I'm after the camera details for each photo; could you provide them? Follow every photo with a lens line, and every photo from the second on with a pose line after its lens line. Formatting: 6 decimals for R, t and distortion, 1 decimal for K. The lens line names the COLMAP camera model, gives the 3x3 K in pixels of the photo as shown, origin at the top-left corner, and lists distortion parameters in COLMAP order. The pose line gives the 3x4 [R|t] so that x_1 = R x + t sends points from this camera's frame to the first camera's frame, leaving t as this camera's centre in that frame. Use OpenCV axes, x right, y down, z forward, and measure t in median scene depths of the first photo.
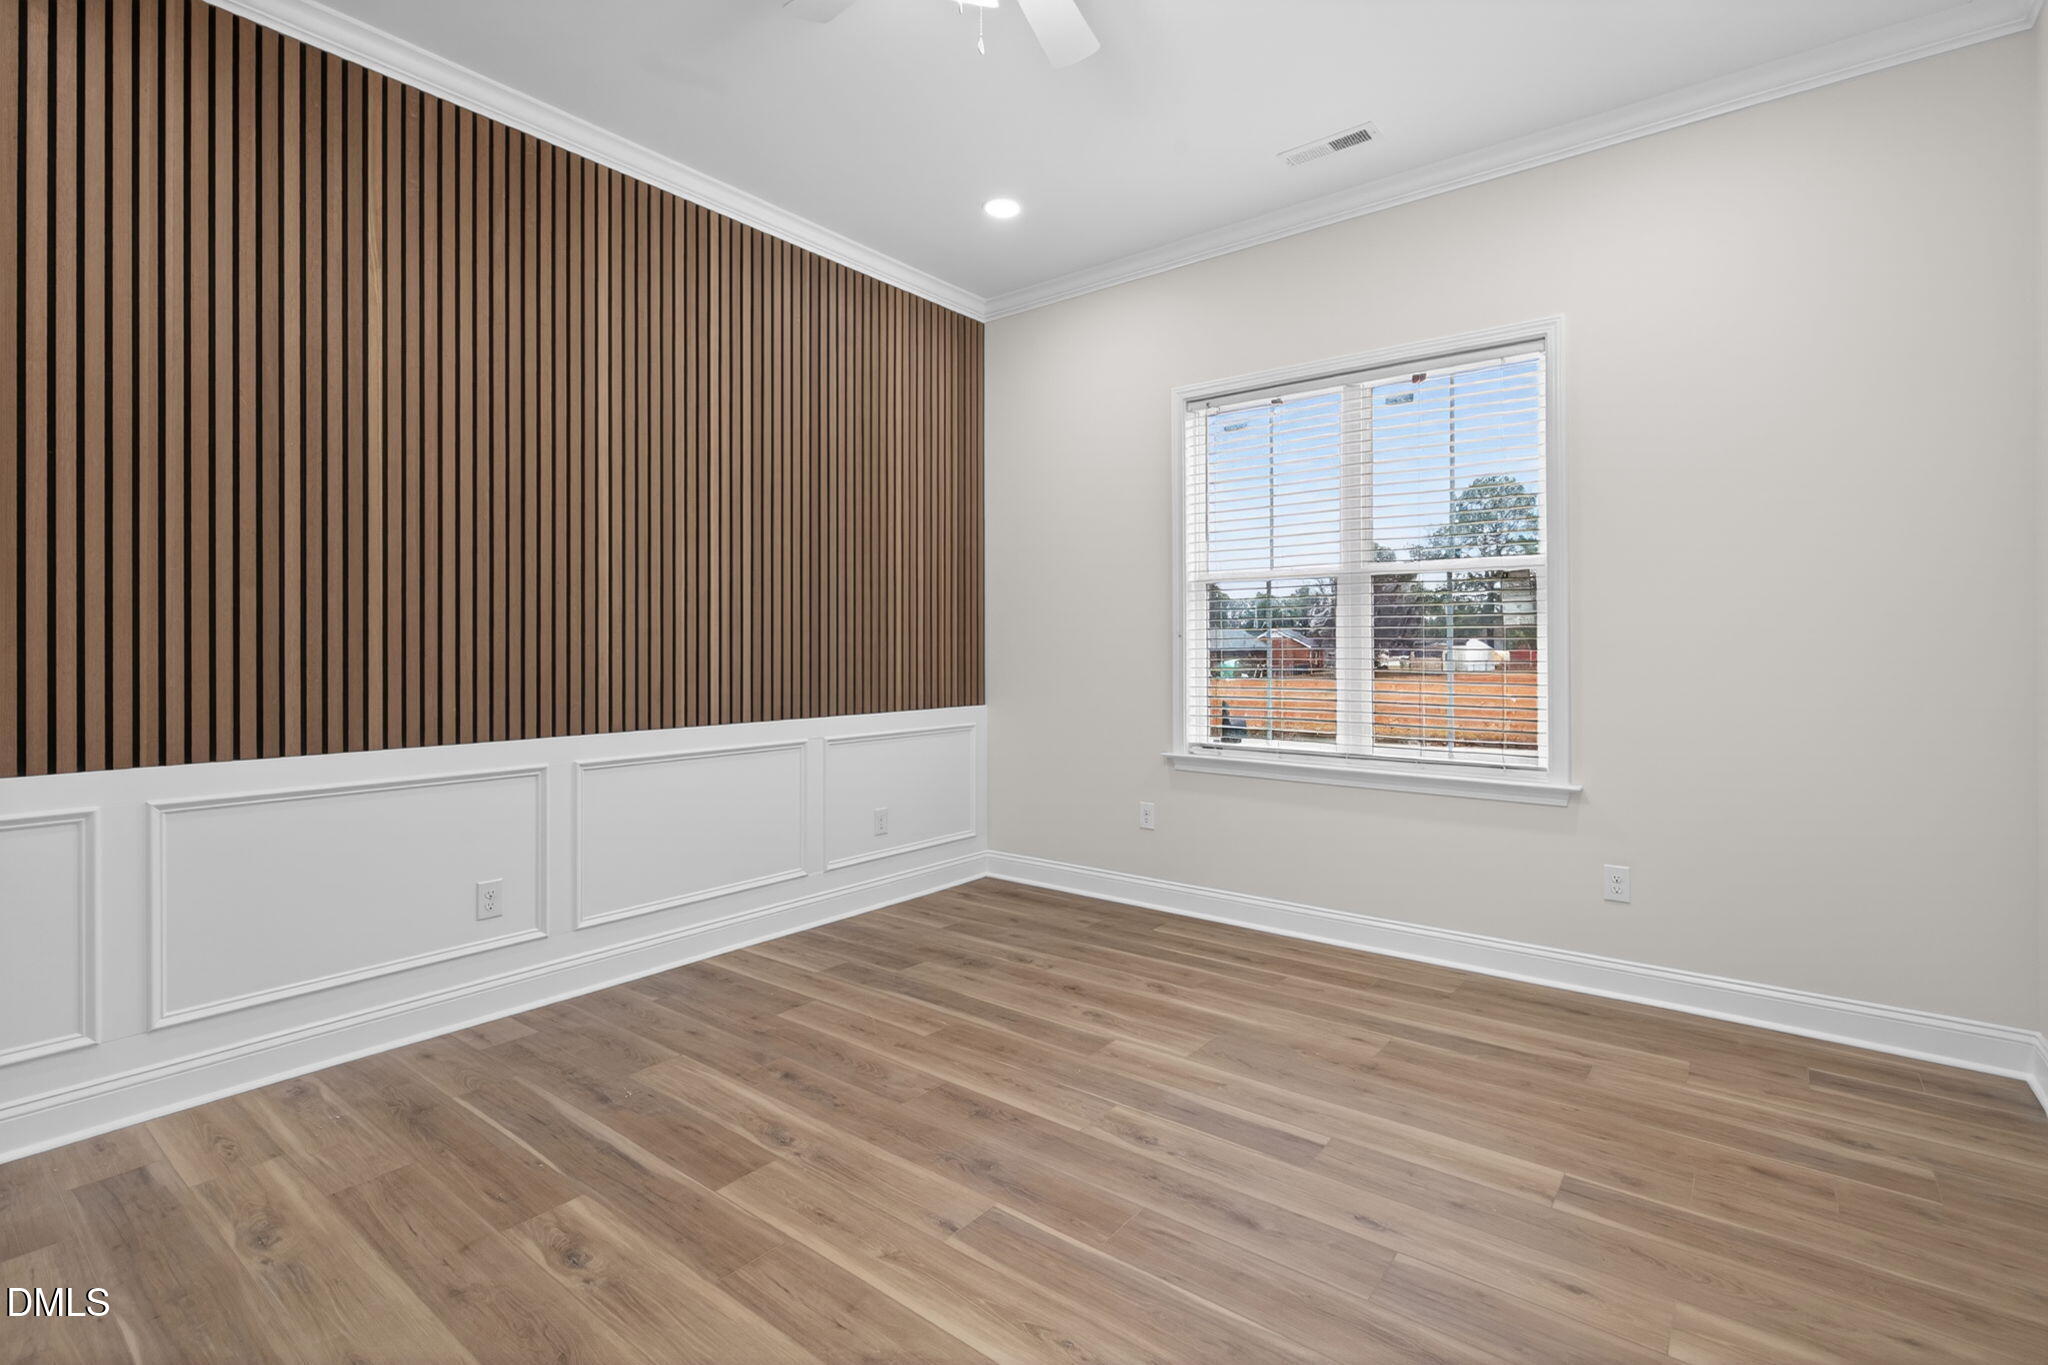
lens RADIAL K [[938.1, 0, 1025.5], [0, 938.1, 662.5], [0, 0, 1]] dist [0.001011, -0.001928]
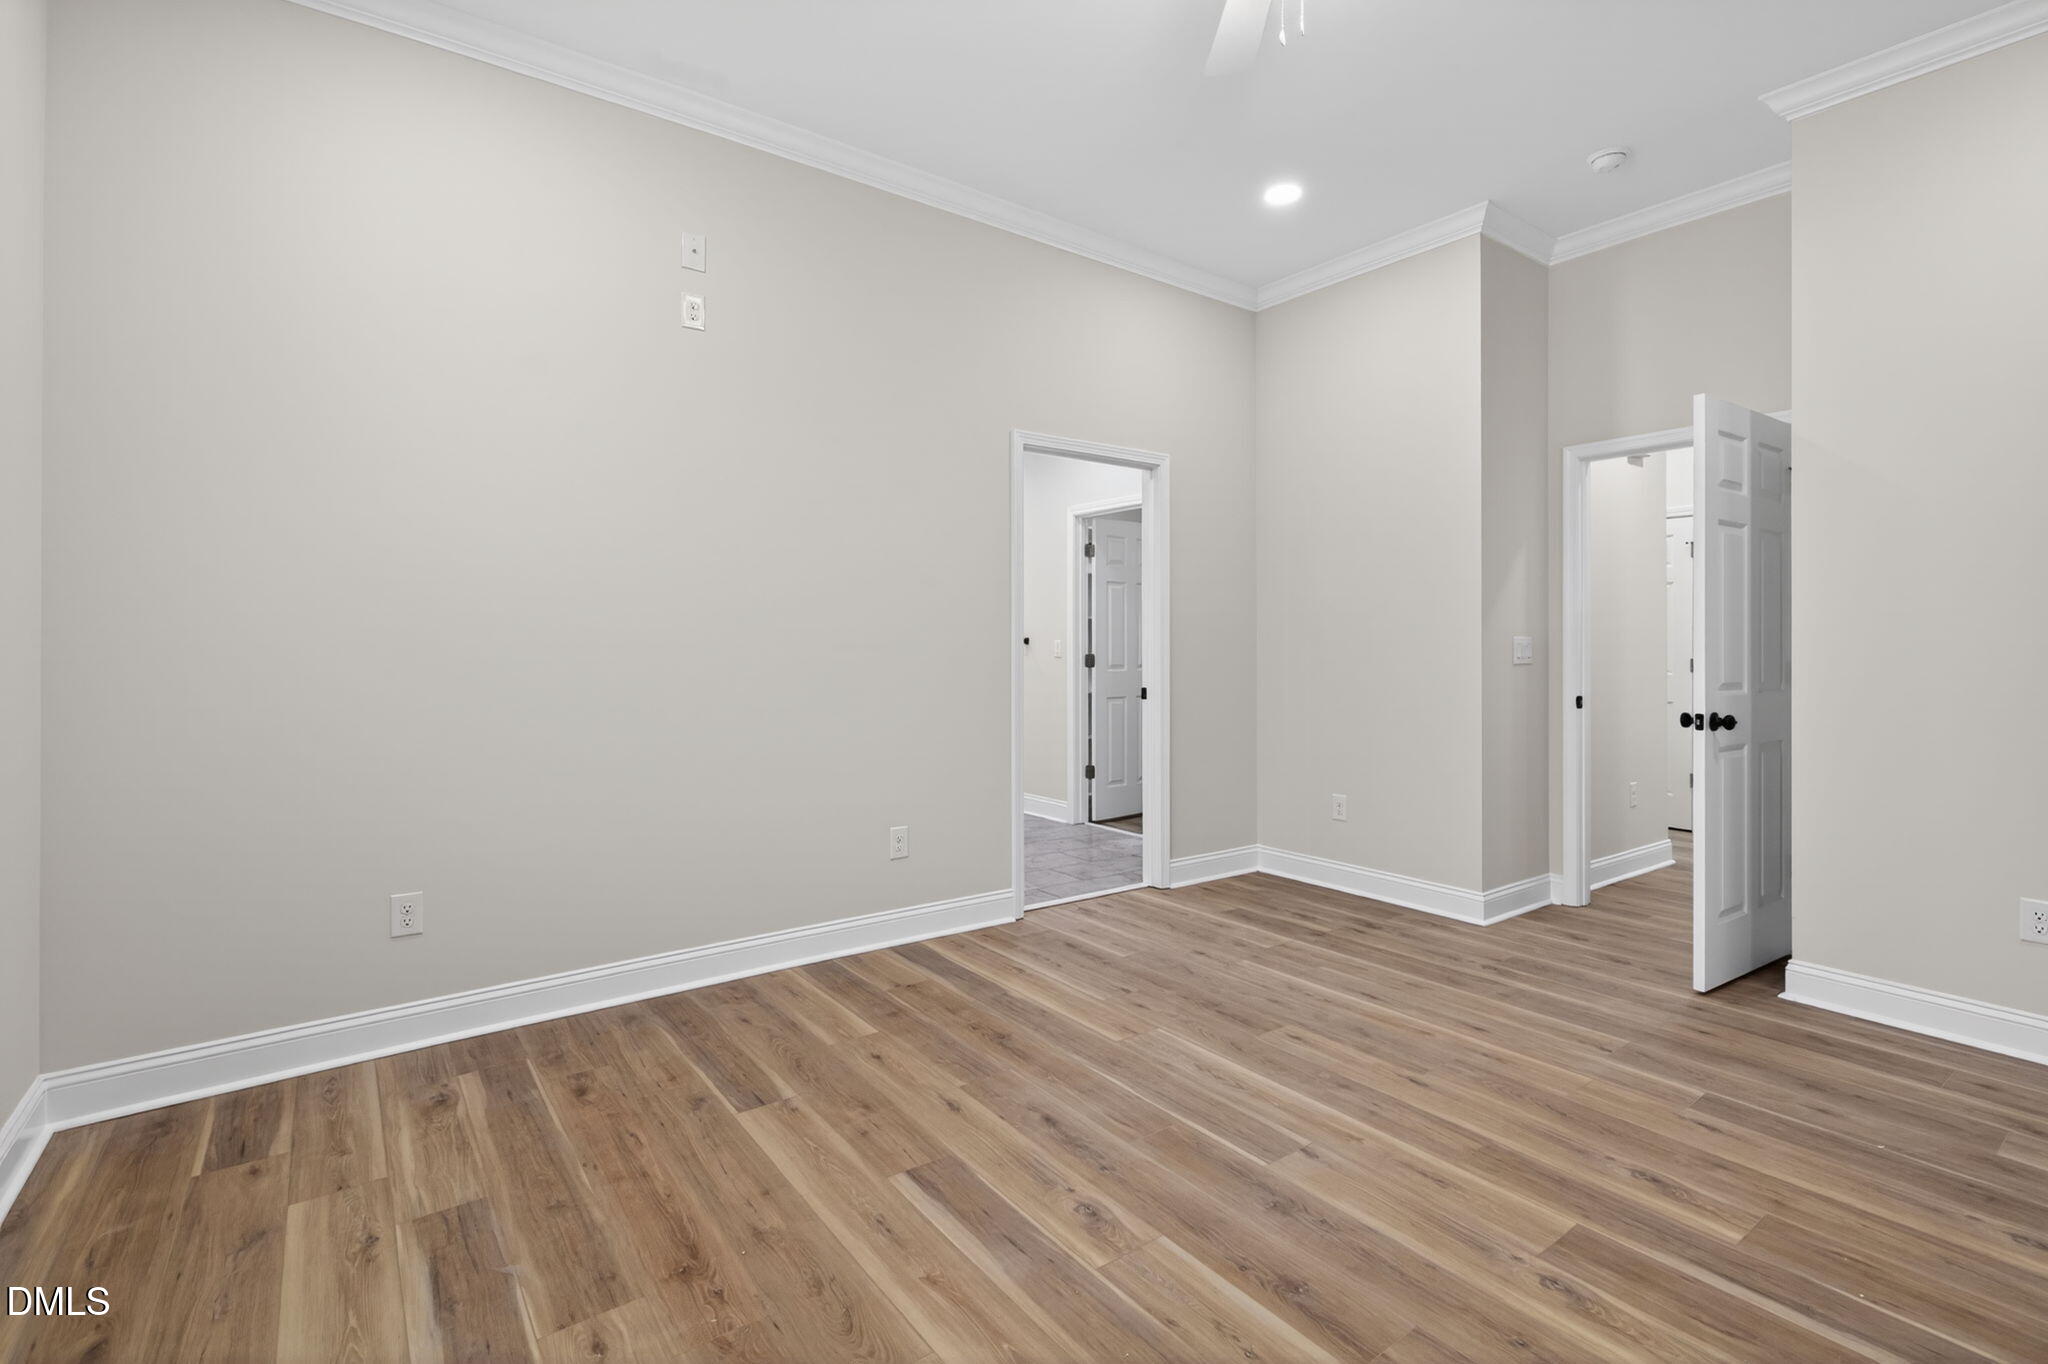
lens RADIAL K [[938.1, 0, 1023.2], [0, 938.1, 664.5], [0, 0, 1]] dist [0.001011, -0.001928]
pose [[-0.963596, -0.007794, 0.267249, -0.043255], [0.003383, 0.999140, 0.041335, -0.029930], [-0.267341, 0.040734, -0.962741, 1.952322]]
